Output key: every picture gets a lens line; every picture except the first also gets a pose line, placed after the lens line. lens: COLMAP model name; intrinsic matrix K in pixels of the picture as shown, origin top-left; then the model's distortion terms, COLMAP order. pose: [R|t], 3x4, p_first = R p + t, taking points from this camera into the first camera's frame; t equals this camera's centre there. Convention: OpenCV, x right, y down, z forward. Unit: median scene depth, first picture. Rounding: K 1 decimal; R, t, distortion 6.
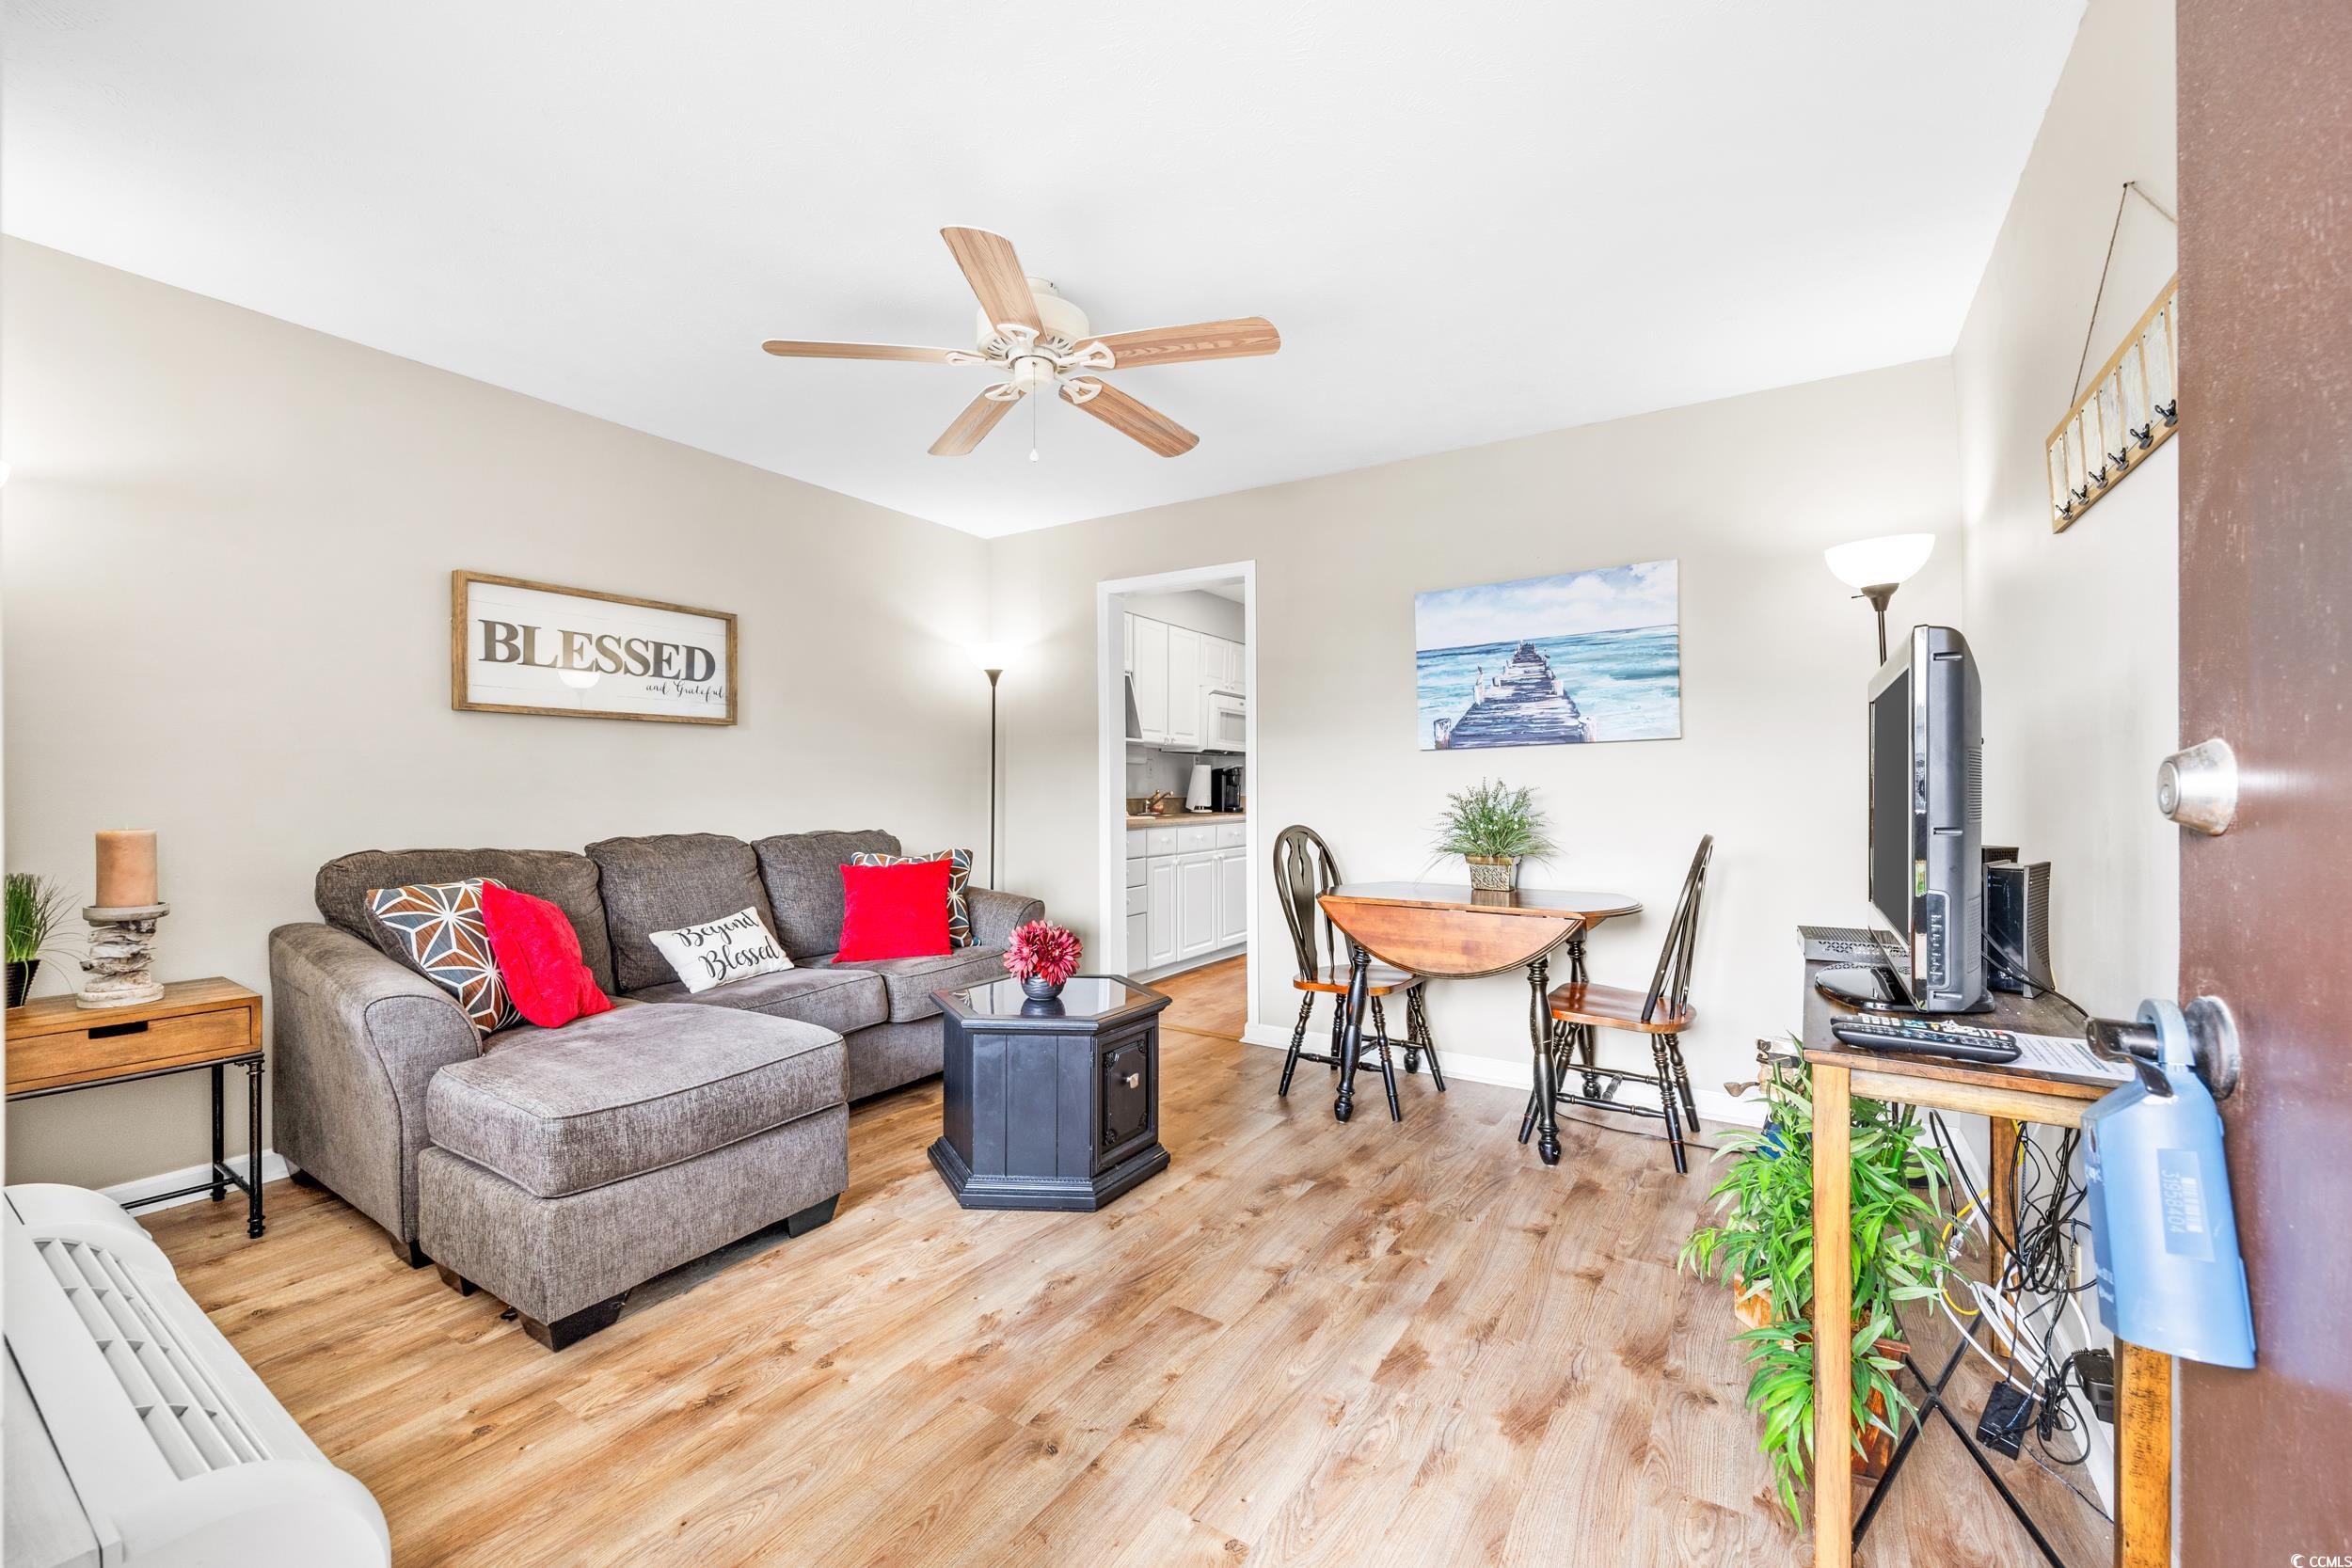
lens RADIAL K [[942.5, 0, 1169.5], [0, 942.5, 791.9], [0, 0, 1]] dist [-0.000988, 0.000026]
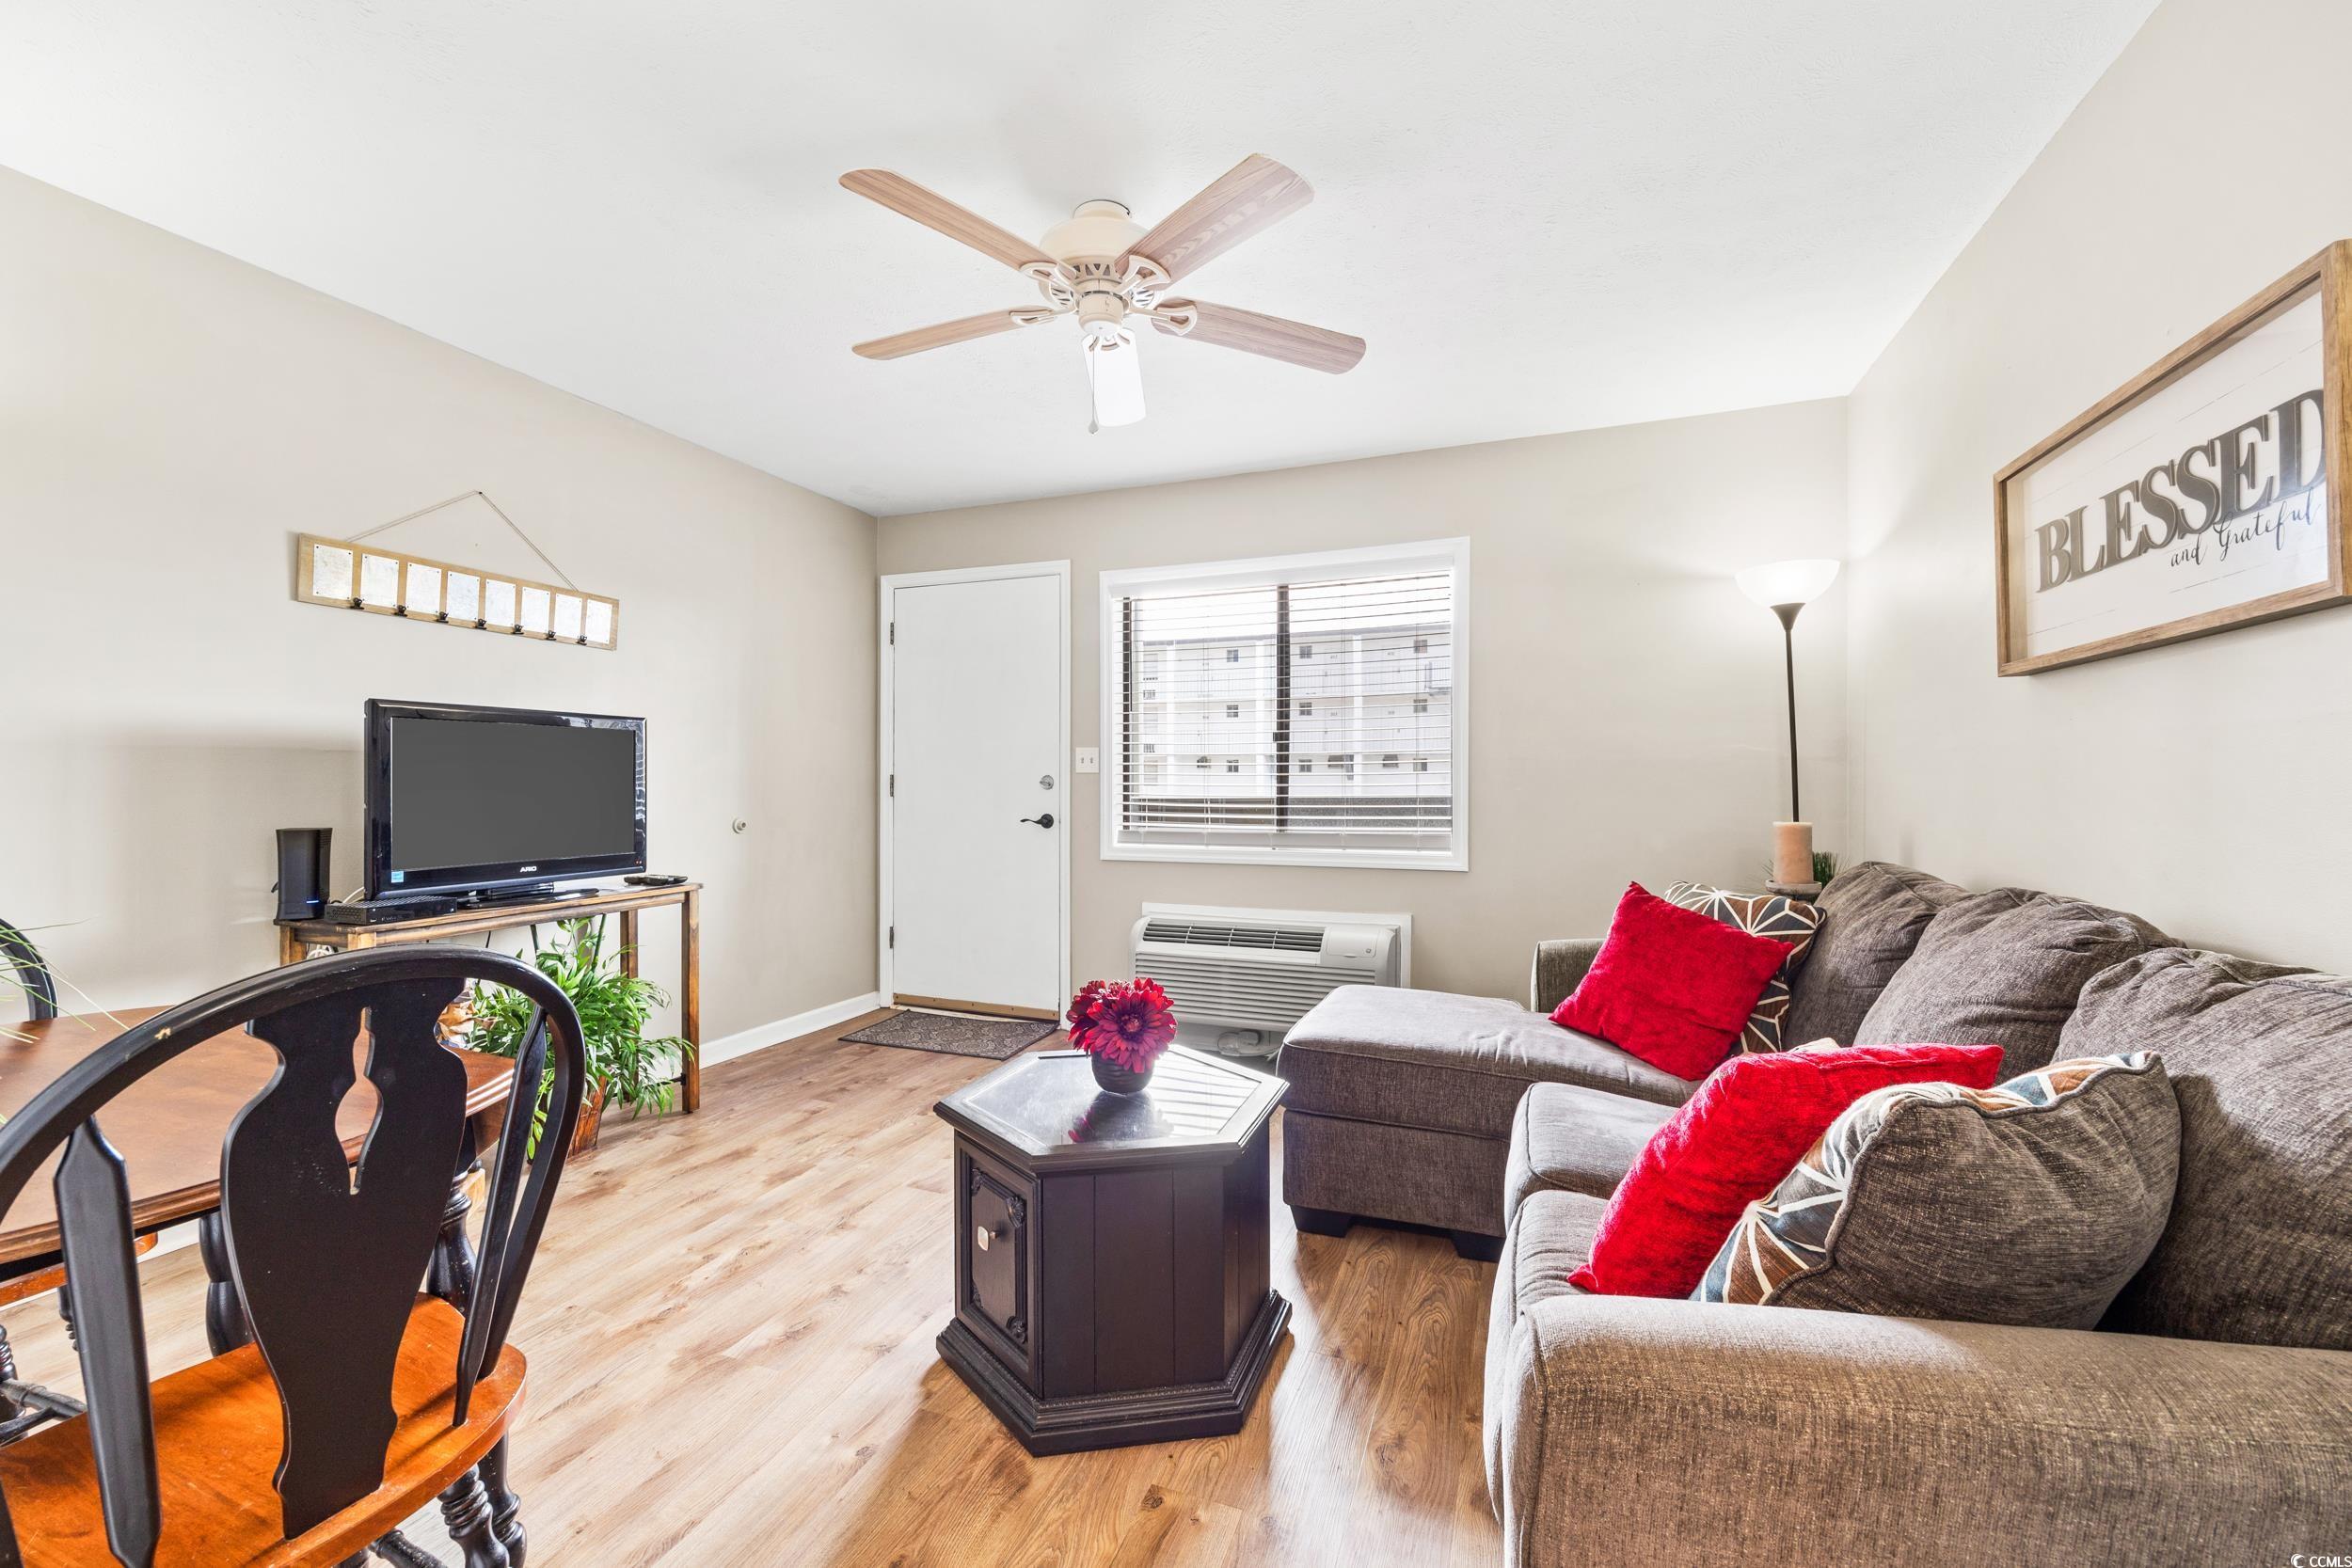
lens RADIAL K [[942.5, 0, 1169.5], [0, 942.5, 791.9], [0, 0, 1]] dist [-0.000988, 0.000026]
pose [[-0.978917, -0.001645, -0.204252, -0.019819], [-0.004791, 0.999877, 0.014909, -0.010568], [0.204202, 0.015573, -0.978805, 1.375236]]
